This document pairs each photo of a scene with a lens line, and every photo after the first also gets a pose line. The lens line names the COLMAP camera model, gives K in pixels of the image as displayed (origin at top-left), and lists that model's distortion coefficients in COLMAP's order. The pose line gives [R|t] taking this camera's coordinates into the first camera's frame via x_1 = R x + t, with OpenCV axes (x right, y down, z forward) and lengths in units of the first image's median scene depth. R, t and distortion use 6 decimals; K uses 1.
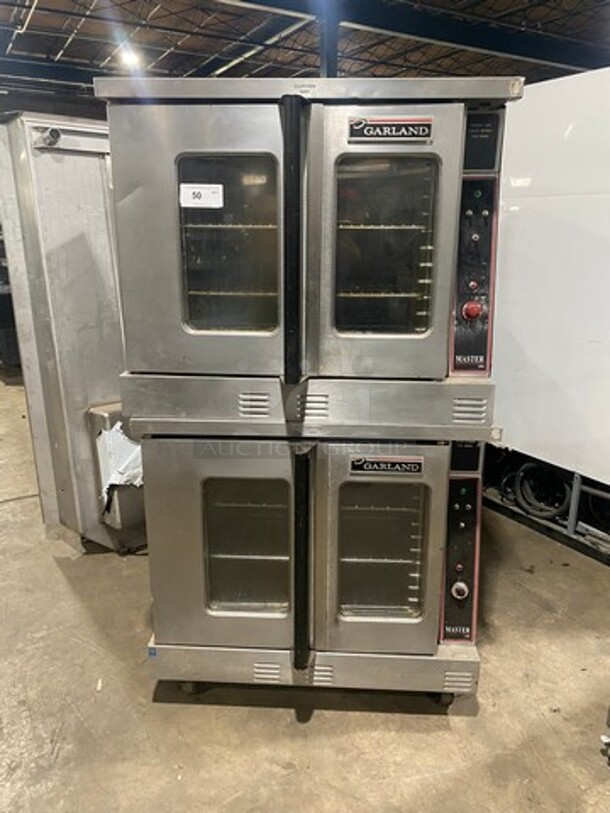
lens RADIAL K [[590.9, 0, 305.0], [0, 590.9, 406.5], [0, 0, 1]] dist [0.008219, -0.000254]
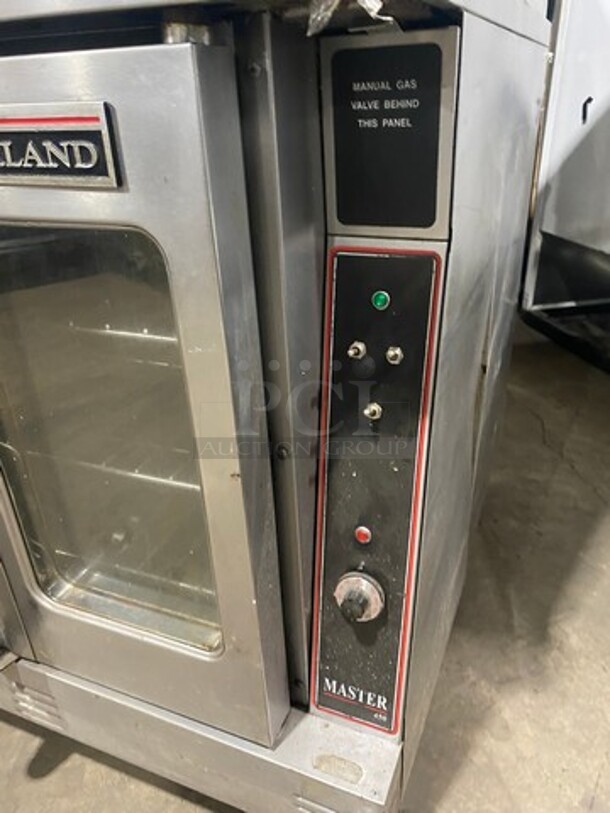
lens RADIAL K [[590.9, 0, 305.0], [0, 590.9, 406.5], [0, 0, 1]] dist [0.008219, -0.000254]
pose [[0.942186, 0.115131, -0.314691, 0.331070], [-0.053081, 0.978545, 0.199080, 0.138555], [0.330860, -0.170866, 0.928082, 0.702195]]
